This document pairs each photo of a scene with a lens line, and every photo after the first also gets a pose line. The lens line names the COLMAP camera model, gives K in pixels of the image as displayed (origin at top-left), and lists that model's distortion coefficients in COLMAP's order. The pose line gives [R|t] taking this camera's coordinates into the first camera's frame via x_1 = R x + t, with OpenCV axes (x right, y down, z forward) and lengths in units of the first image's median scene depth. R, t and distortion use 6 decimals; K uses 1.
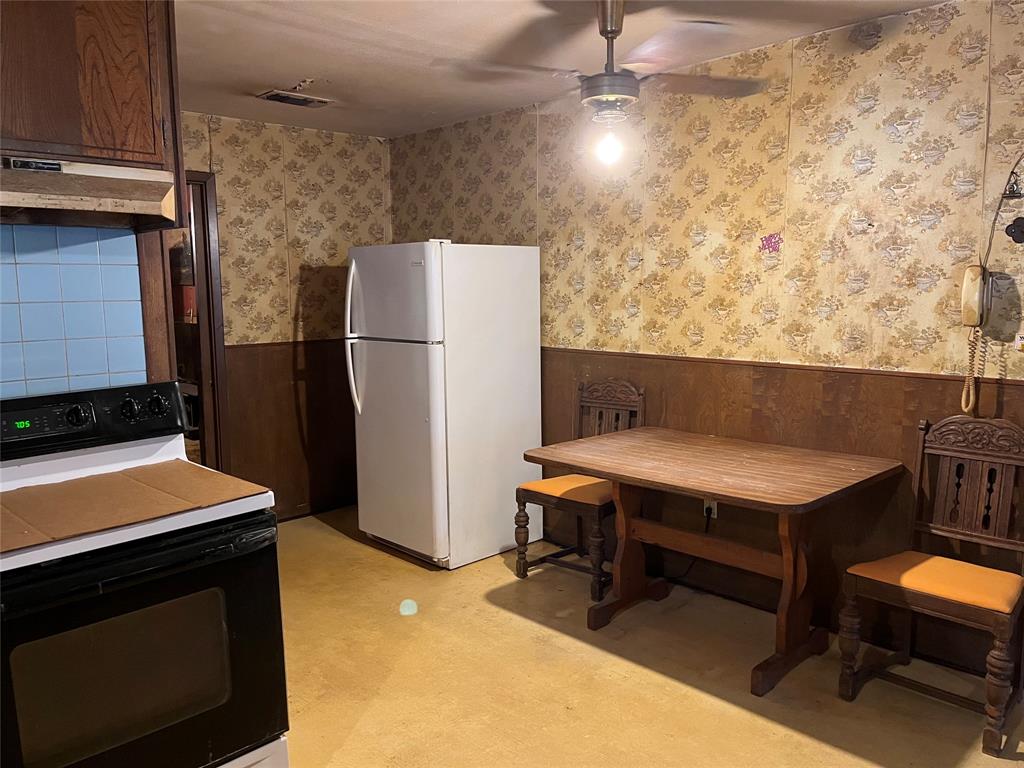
lens RADIAL K [[782.2, 0, 508.1], [0, 782.2, 386.7], [0, 0, 1]] dist [0.030494, -0.078902]
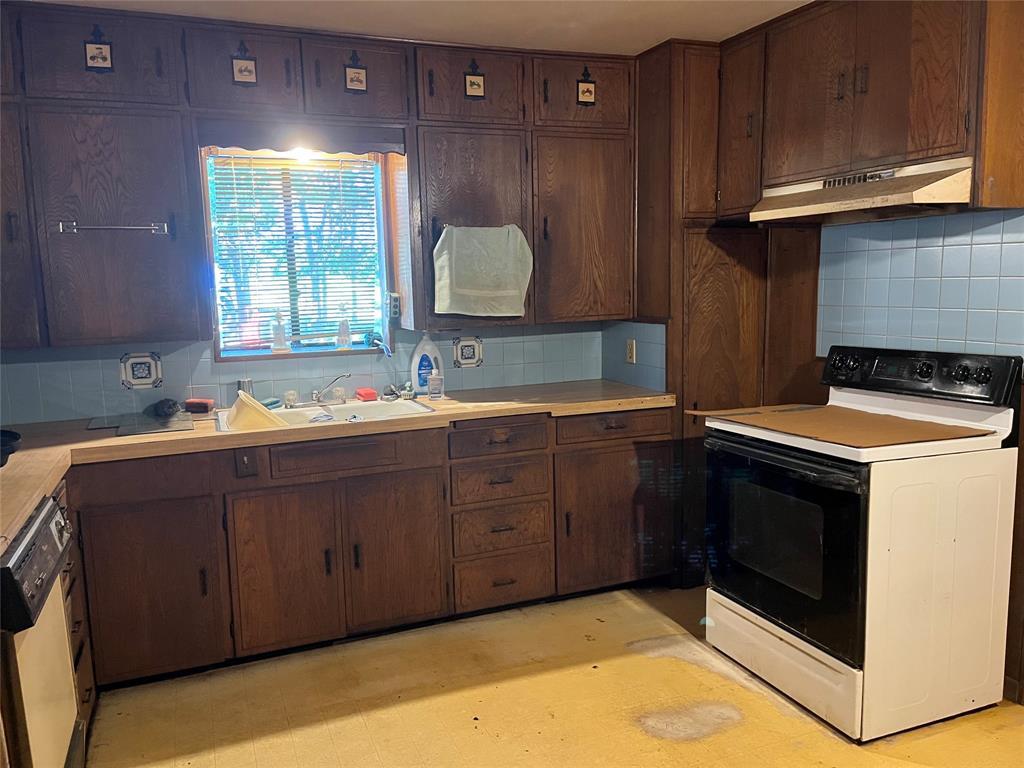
lens RADIAL K [[782.2, 0, 508.4], [0, 782.2, 387.3], [0, 0, 1]] dist [0.030494, -0.078902]
pose [[-0.389640, 0.134865, -0.911039, 0.886128], [-0.095865, 0.977907, 0.185764, -0.108941], [0.915964, 0.159718, -0.368103, 0.916516]]
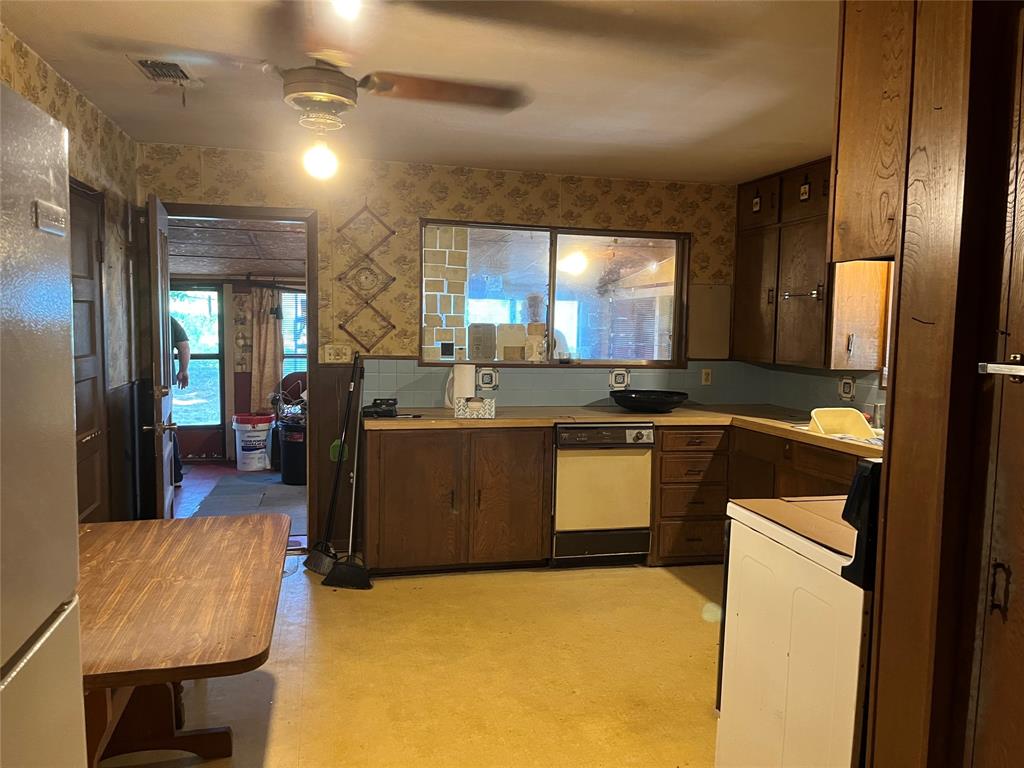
lens RADIAL K [[782.2, 0, 511.5], [0, 782.2, 384.9], [0, 0, 1]] dist [0.030494, -0.078902]
pose [[-0.869404, -0.047177, 0.491844, -0.686143], [0.058464, 0.978616, 0.197212, -0.321281], [-0.490631, 0.200212, -0.848055, 2.221416]]
